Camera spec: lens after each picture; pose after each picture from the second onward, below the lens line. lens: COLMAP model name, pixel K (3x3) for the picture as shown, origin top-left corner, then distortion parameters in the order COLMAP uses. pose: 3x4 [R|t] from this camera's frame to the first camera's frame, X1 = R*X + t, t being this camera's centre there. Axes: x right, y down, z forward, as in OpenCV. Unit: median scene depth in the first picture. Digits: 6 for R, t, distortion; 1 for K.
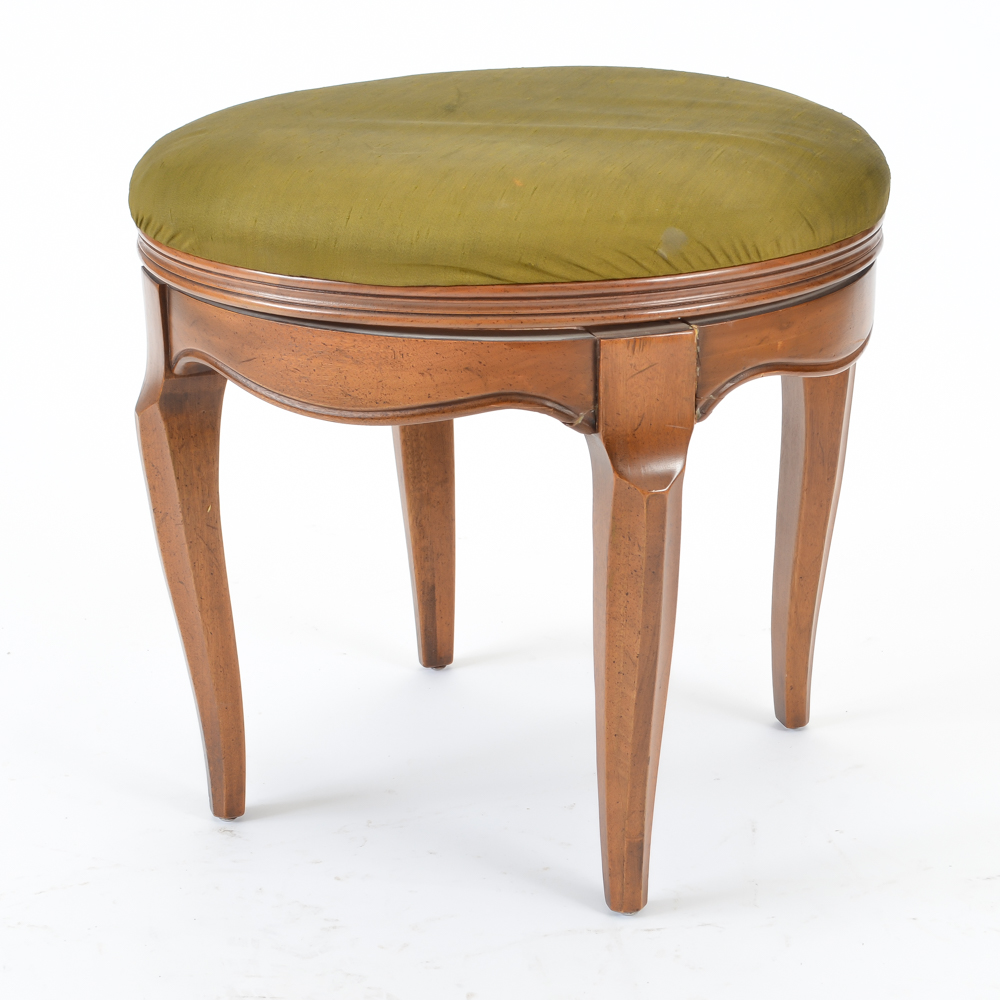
lens RADIAL K [[2250.5, 0, 500.0], [0, 2250.5, 500.0], [0, 0, 1]] dist [0.047349, 0.066679]
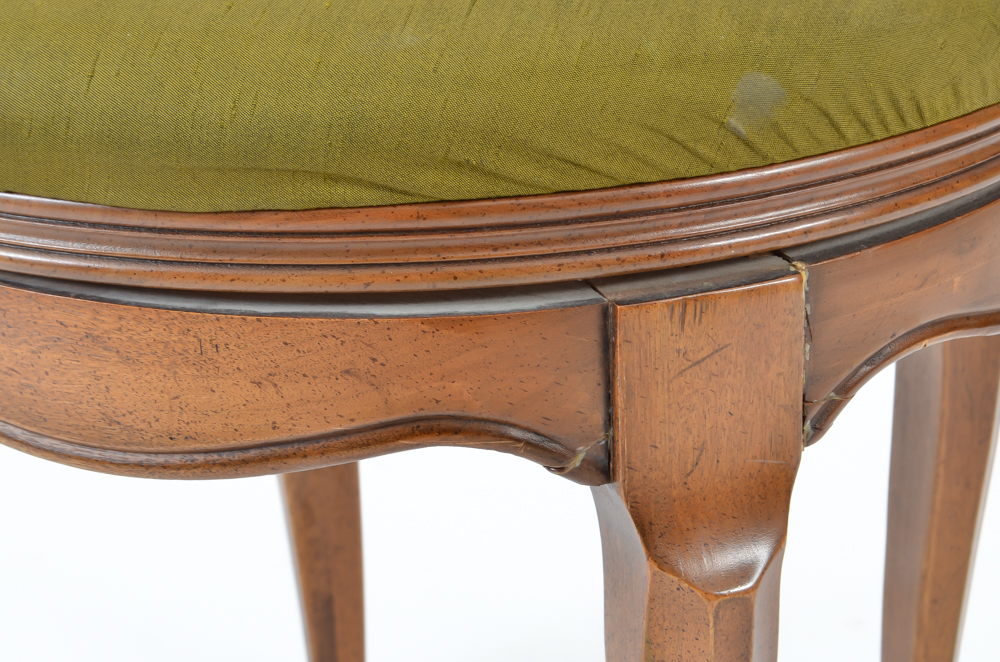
lens RADIAL K [[2267.2, 0, 500.0], [0, 2267.2, 331.0], [0, 0, 1]] dist [0.046318, 0.167172]
pose [[0.999102, -0.034984, 0.023922, 0.007106], [0.033652, 0.997974, 0.053987, -0.092648], [-0.025762, -0.053134, 0.998255, 0.499921]]
